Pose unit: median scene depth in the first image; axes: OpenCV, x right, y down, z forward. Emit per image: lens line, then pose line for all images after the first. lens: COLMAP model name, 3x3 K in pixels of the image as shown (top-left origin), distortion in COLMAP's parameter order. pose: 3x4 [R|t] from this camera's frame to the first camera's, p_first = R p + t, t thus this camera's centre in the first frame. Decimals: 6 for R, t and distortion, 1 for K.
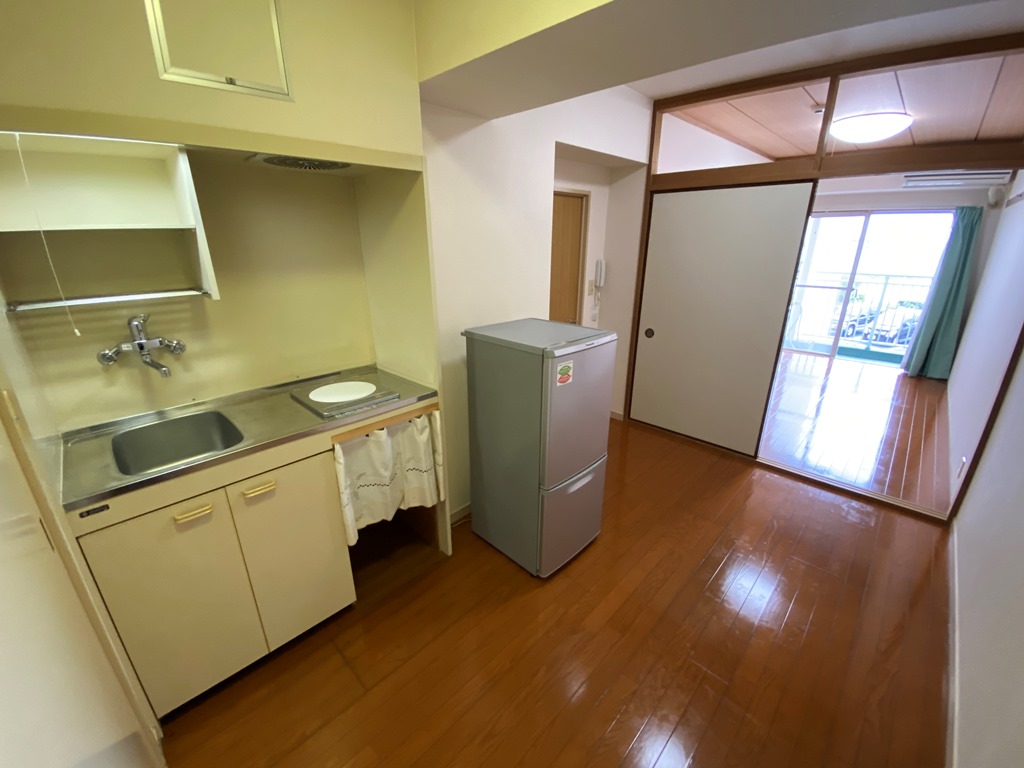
lens RADIAL K [[414.0, 0, 512.0], [0, 414.0, 384.0], [0, 0, 1]] dist [0.018179, -0.017569]
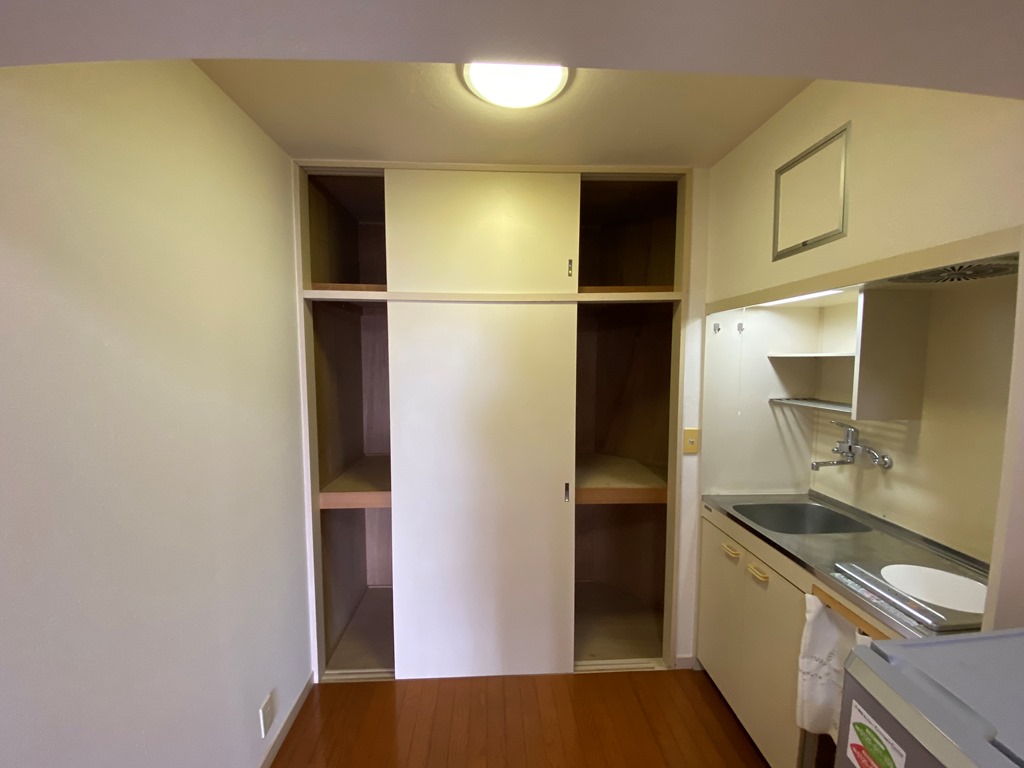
lens RADIAL K [[414.0, 0, 512.0], [0, 414.0, 384.0], [0, 0, 1]] dist [0.018179, -0.017569]
pose [[-0.672488, 0.055308, -0.738038, 0.667510], [-0.242979, 0.925433, 0.290749, -0.399094], [0.699086, 0.374854, -0.608904, 1.048556]]
